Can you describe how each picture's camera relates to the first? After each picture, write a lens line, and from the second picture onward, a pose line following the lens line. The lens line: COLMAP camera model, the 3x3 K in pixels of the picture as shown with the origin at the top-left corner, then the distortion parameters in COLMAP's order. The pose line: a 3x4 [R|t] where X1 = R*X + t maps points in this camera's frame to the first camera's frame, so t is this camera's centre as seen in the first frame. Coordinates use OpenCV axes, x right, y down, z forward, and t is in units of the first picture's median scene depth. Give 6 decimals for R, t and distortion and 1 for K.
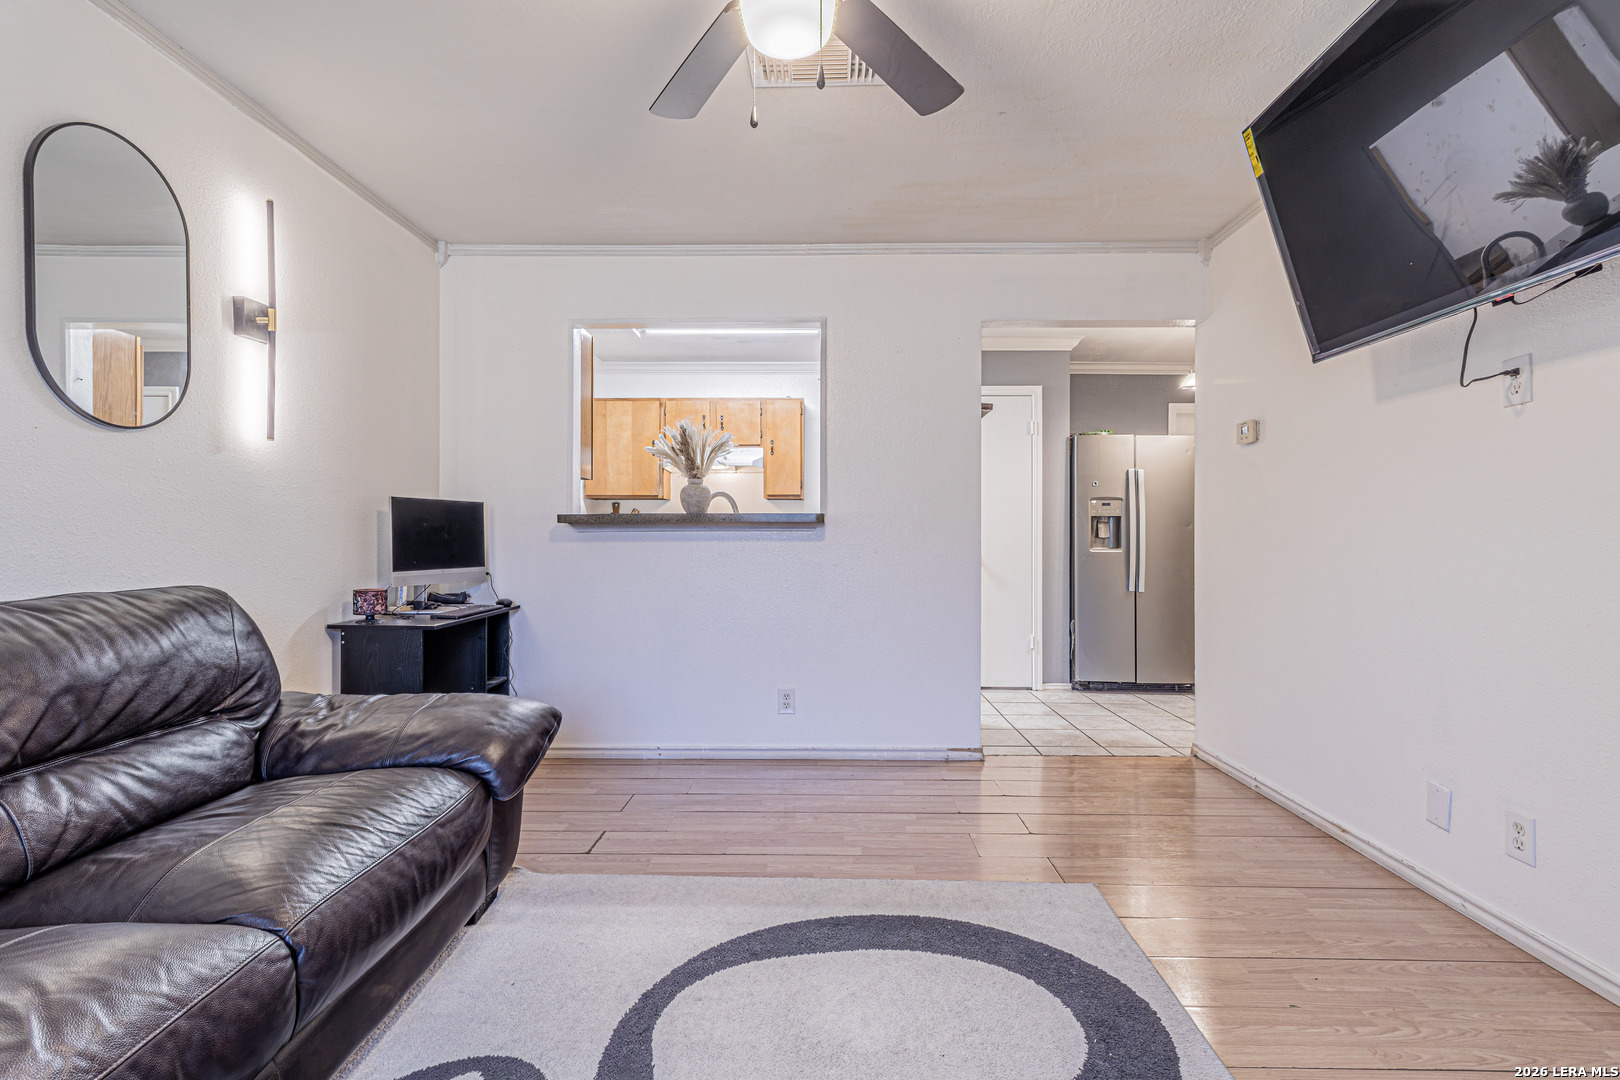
lens RADIAL K [[752.8, 0, 803.7], [0, 752.8, 540.7], [0, 0, 1]] dist [0.004259, -0.001080]
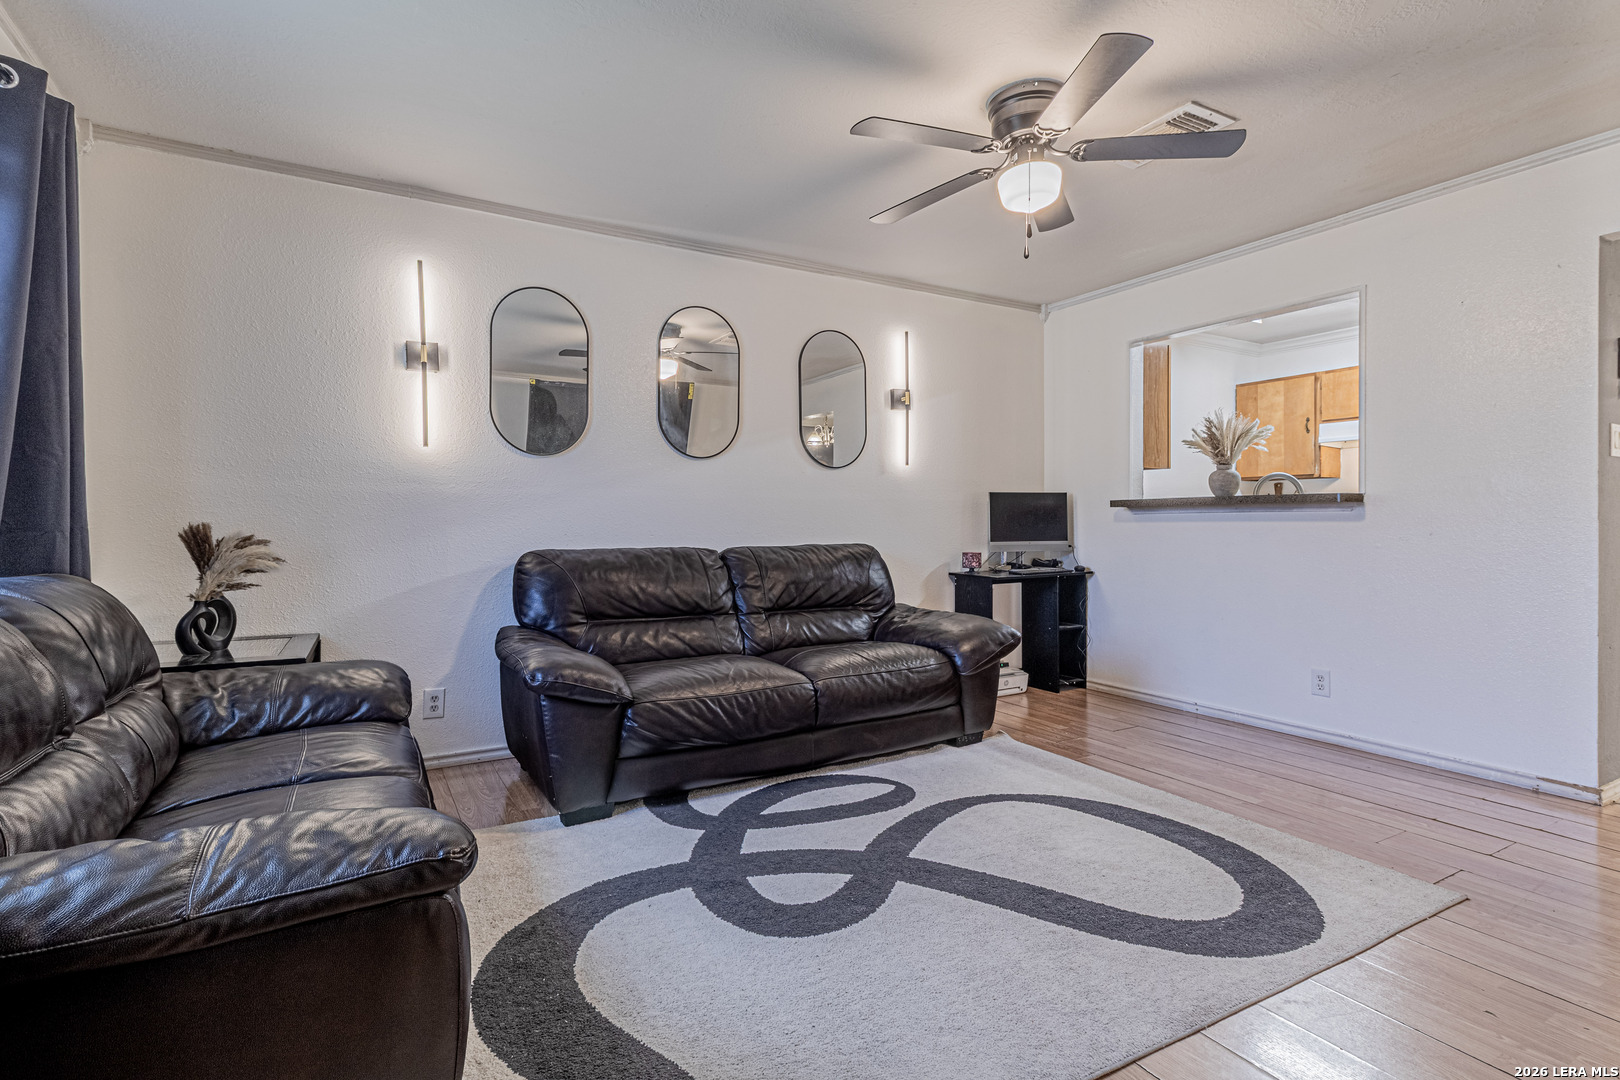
lens RADIAL K [[752.8, 0, 796.2], [0, 752.8, 533.6], [0, 0, 1]] dist [0.004259, -0.001080]
pose [[0.521307, 0.013891, -0.853256, 0.543065], [-0.000466, 0.999872, 0.015993, 0.000939], [0.853369, -0.007939, 0.521246, -0.125508]]
